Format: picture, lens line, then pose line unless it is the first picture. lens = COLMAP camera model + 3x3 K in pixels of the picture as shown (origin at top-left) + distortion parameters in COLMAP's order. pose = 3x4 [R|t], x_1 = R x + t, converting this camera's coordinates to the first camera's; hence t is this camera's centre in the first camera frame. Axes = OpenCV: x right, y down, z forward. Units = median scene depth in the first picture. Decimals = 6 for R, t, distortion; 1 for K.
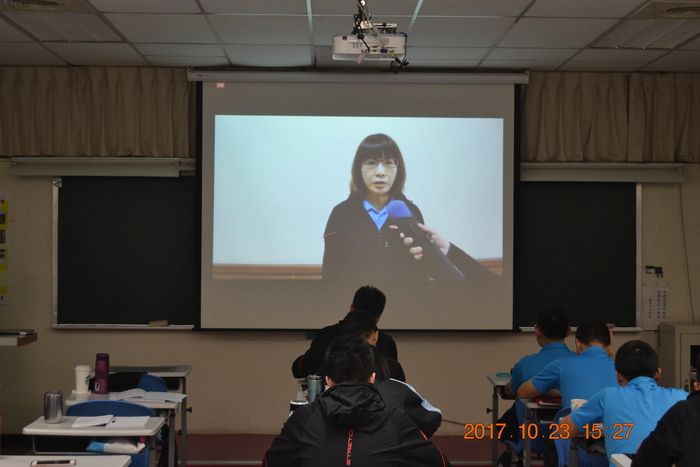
lens RADIAL K [[1311.2, 0, 348.4], [0, 1311.2, 229.8], [0, 0, 1]] dist [-0.024155, 0.000000]
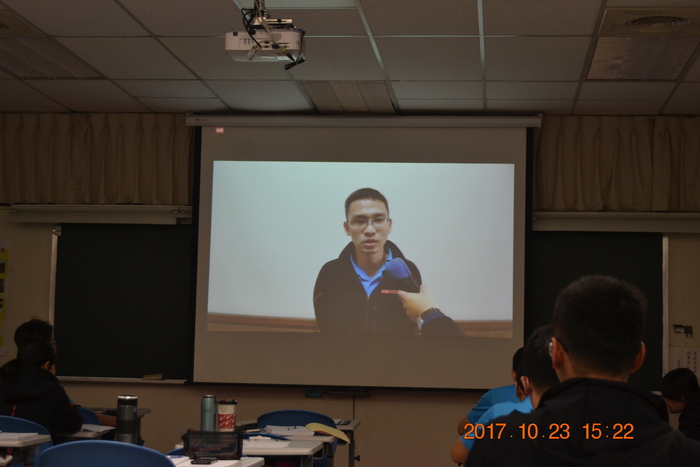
lens RADIAL K [[1354.0, 0, 348.5], [0, 1354.0, 234.3], [0, 0, 1]] dist [-0.024346, 0.000000]
pose [[0.992211, 0.004613, -0.124483, 0.121345], [-0.015039, 0.996441, -0.082942, 0.047711], [0.123658, 0.084168, 0.988749, 0.029435]]
